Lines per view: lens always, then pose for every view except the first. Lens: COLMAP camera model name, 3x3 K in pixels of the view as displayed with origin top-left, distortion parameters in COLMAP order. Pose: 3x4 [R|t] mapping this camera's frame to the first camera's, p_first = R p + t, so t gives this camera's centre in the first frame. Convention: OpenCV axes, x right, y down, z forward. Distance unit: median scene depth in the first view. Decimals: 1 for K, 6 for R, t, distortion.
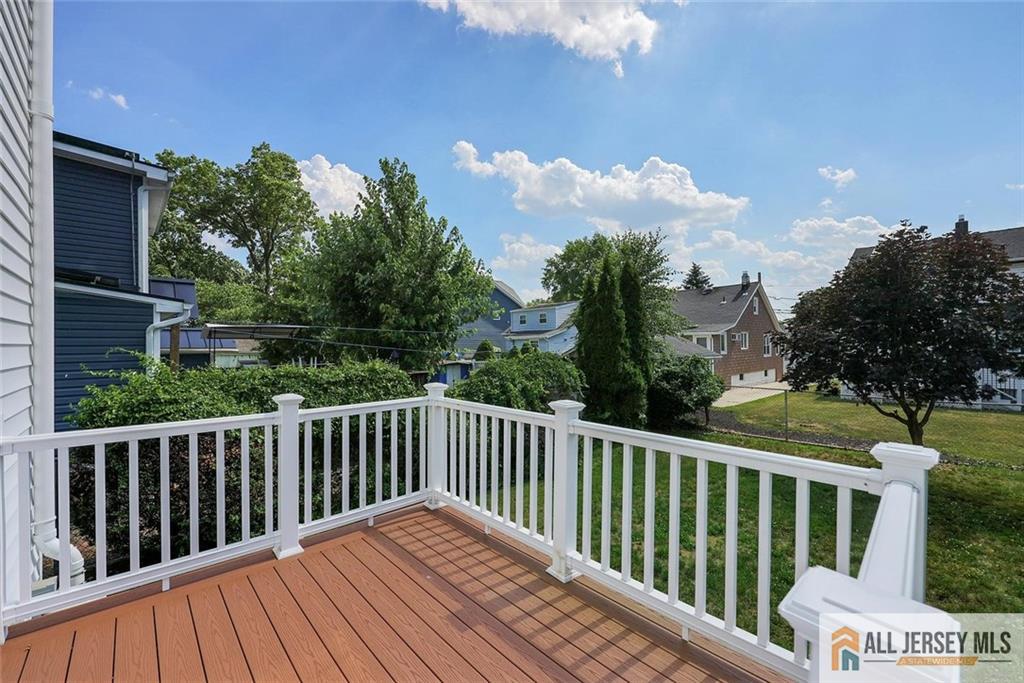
lens RADIAL K [[411.0, 0, 518.5], [0, 411.0, 344.0], [0, 0, 1]] dist [-0.002033, -0.000296]
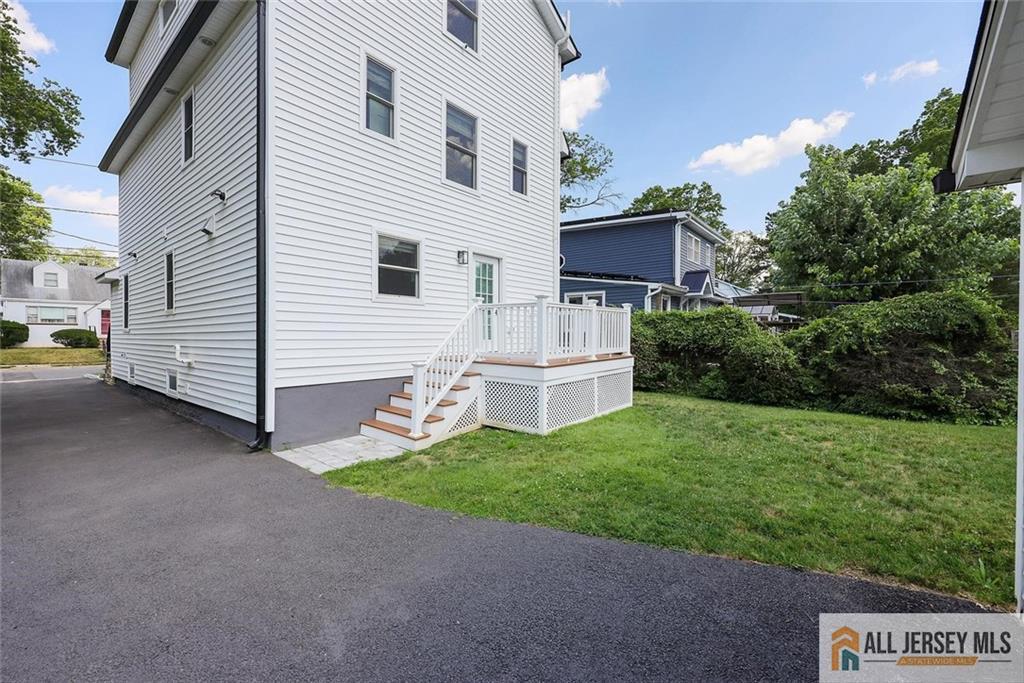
lens RADIAL K [[421.7, 0, 522.4], [0, 421.7, 342.6], [0, 0, 1]] dist [-0.000895, -0.000035]
pose [[0.143075, 0.022081, -0.989465, 0.665075], [0.002183, 0.999742, 0.022626, 0.083456], [0.989709, -0.005397, 0.142990, 0.020801]]
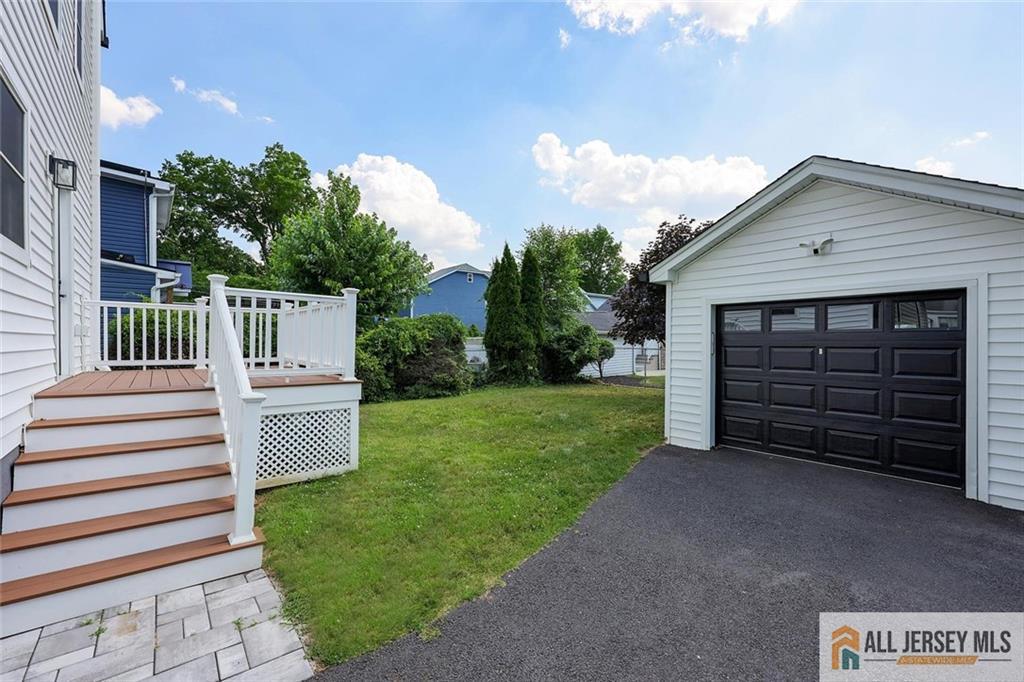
lens RADIAL K [[421.7, 0, 522.4], [0, 421.7, 342.1], [0, 0, 1]] dist [-0.000895, -0.000035]
pose [[0.999048, 0.004460, -0.043396, 0.313456], [-0.004276, 0.999982, 0.004316, 0.084476], [0.043414, -0.004127, 0.999049, -0.295359]]
